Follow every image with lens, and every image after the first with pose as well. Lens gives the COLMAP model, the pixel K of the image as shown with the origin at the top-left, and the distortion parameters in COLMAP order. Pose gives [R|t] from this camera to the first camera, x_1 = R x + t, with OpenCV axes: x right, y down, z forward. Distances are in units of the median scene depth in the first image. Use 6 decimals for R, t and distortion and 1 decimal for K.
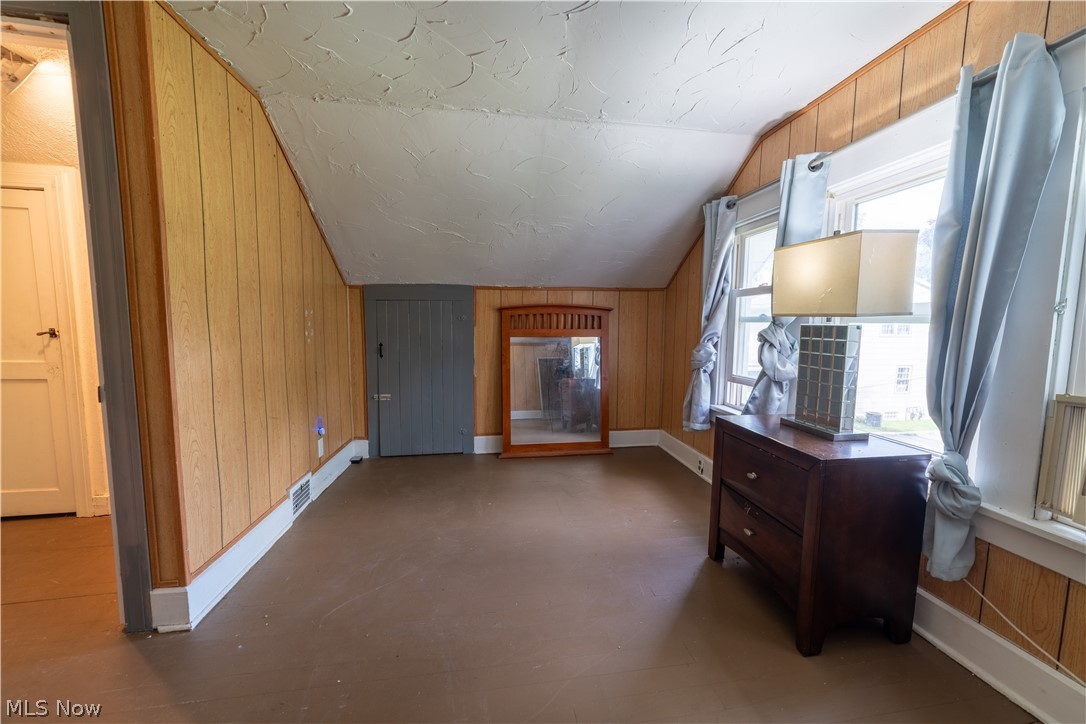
lens RADIAL K [[421.9, 0, 546.5], [0, 421.9, 363.4], [0, 0, 1]] dist [-0.014057, 0.005697]
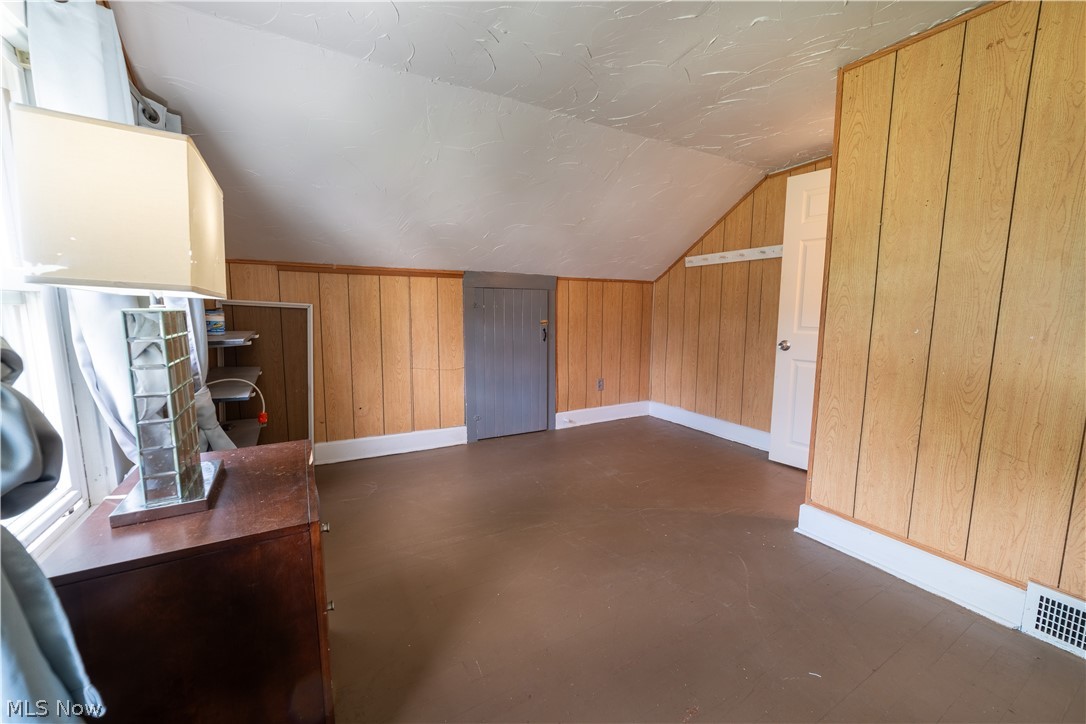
lens RADIAL K [[421.9, 0, 546.5], [0, 421.9, 363.4], [0, 0, 1]] dist [-0.014057, 0.005697]
pose [[-0.927100, 0.036711, -0.373013, 0.262772], [-0.050010, 0.974178, 0.220173, -0.111196], [0.371464, 0.222776, -0.901324, 1.112260]]
